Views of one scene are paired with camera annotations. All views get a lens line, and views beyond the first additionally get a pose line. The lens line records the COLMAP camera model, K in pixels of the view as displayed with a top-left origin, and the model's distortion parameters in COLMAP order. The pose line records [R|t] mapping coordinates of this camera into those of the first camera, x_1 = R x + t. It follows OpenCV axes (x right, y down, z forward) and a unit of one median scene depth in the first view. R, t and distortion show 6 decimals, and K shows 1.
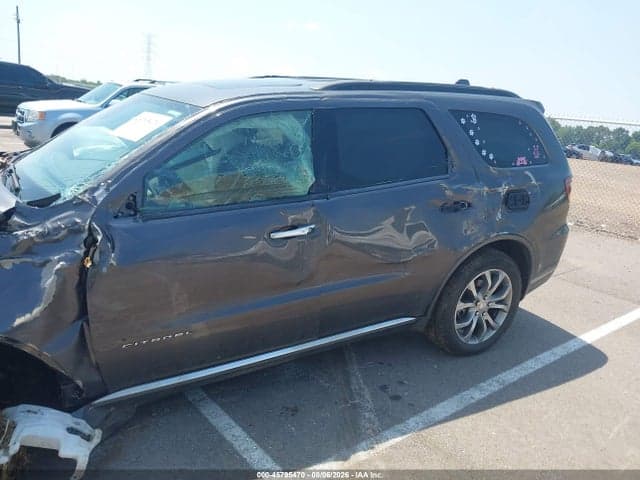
lens RADIAL K [[507.9, 0, 325.8], [0, 507.9, 242.1], [0, 0, 1]] dist [0.024962, -0.050070]
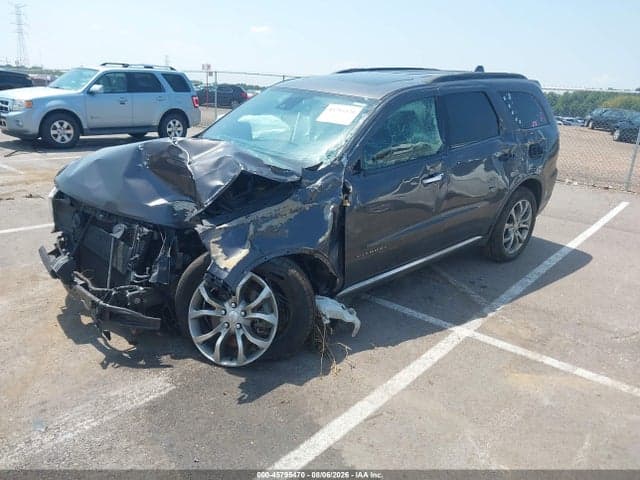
lens RADIAL K [[507.9, 0, 328.2], [0, 507.9, 238.9], [0, 0, 1]] dist [0.024962, -0.050070]
pose [[0.979106, -0.094525, 0.180048, -0.515658], [0.085310, 0.994649, 0.058271, 0.034130], [-0.184593, -0.041693, 0.981930, -0.349403]]
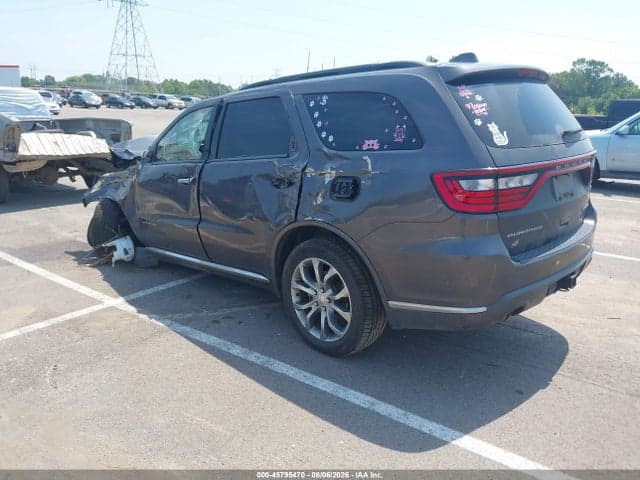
lens RADIAL K [[507.9, 0, 322.5], [0, 507.9, 241.6], [0, 0, 1]] dist [0.024962, -0.050070]
pose [[0.234381, 0.151151, -0.960322, 1.274689], [-0.237700, 0.966765, 0.094150, -0.069693], [0.942637, 0.206202, 0.262519, 0.792895]]
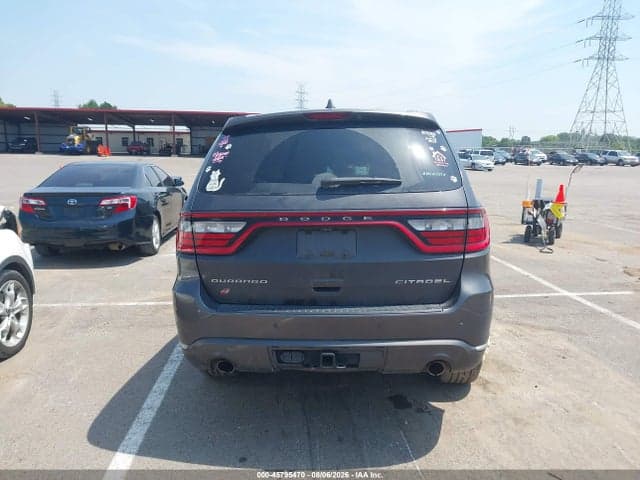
lens RADIAL K [[507.9, 0, 318.6], [0, 507.9, 236.7], [0, 0, 1]] dist [0.024962, -0.050070]
pose [[-0.585950, 0.016536, -0.810178, 1.119262], [-0.263251, 0.941680, 0.209613, -0.352193], [0.766395, 0.336103, -0.547425, 1.830748]]
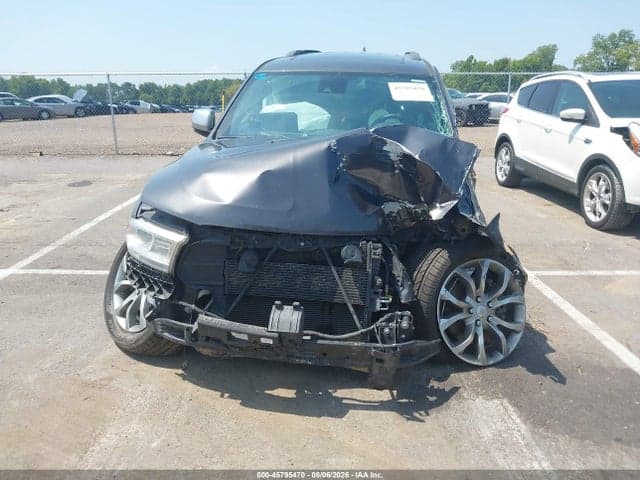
lens RADIAL K [[507.9, 0, 322.9], [0, 507.9, 240.6], [0, 0, 1]] dist [0.024962, -0.050070]
pose [[0.631037, -0.309417, 0.711375, -1.237247], [0.257405, 0.948574, 0.184253, -0.116023], [-0.731803, 0.066840, 0.678231, 0.172784]]
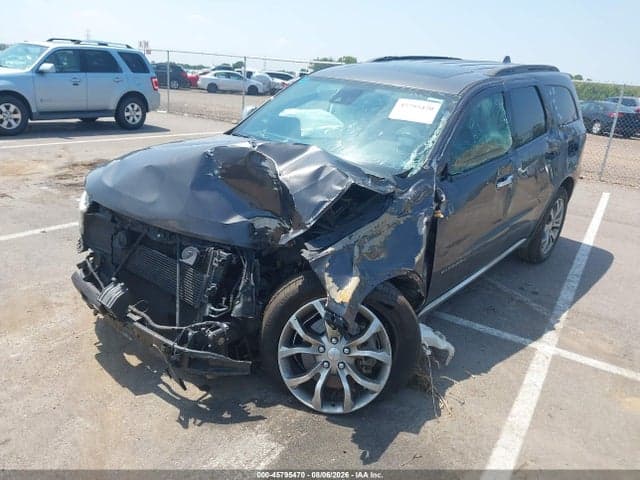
lens RADIAL K [[507.9, 0, 329.1], [0, 507.9, 238.9], [0, 0, 1]] dist [0.024962, -0.050070]
pose [[0.946939, -0.118202, 0.298889, -0.742027], [0.091374, 0.990554, 0.102244, -0.040157], [-0.308151, -0.069508, 0.948795, -0.152395]]
